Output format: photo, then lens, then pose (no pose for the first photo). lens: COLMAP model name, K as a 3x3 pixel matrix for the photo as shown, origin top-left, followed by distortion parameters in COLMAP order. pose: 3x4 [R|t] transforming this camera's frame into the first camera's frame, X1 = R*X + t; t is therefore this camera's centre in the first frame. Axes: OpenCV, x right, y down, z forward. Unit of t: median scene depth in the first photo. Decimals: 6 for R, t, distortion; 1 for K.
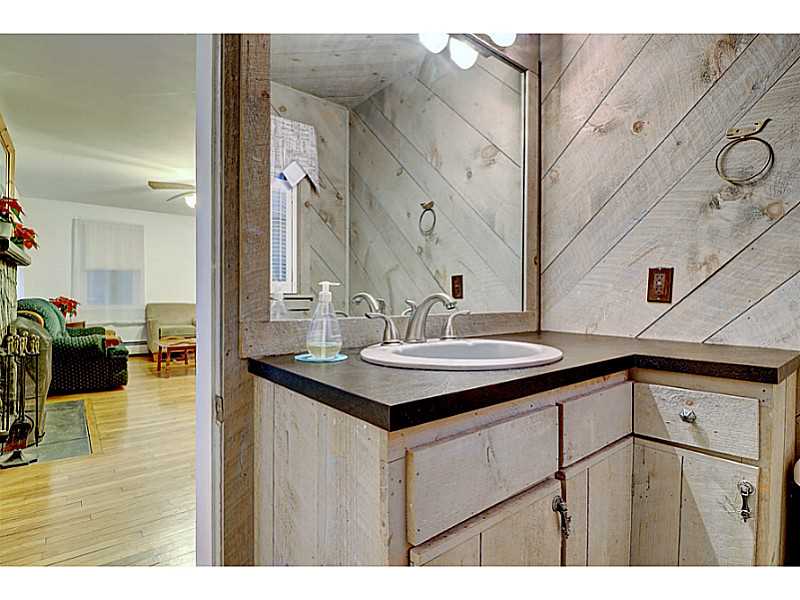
lens RADIAL K [[402.7, 0, 399.0], [0, 402.7, 301.4], [0, 0, 1]] dist [-0.001257, 0.000468]
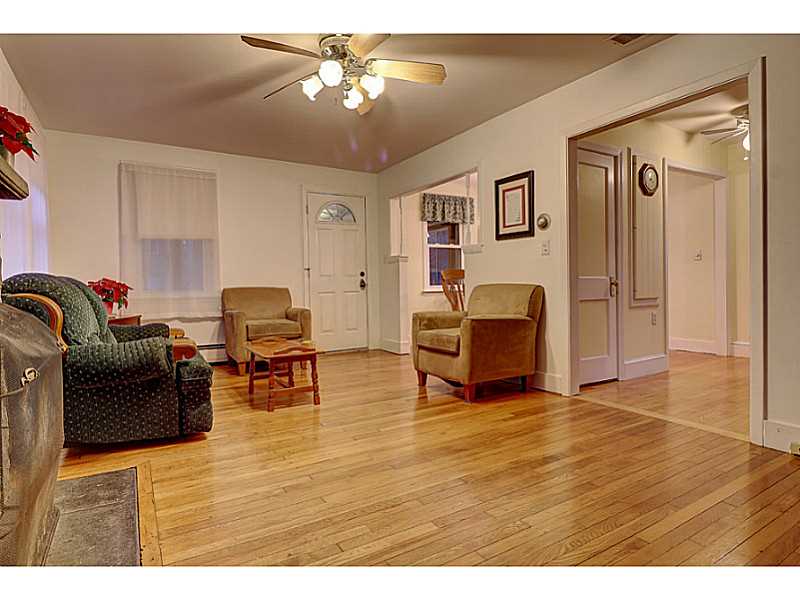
lens RADIAL K [[436.0, 0, 400.3], [0, 436.0, 297.5], [0, 0, 1]] dist [0.004009, -0.000892]
pose [[0.990538, -0.024265, -0.135075, -0.269202], [0.026142, 0.999584, 0.012144, 0.023419], [0.134724, -0.015560, 0.990761, 0.360660]]
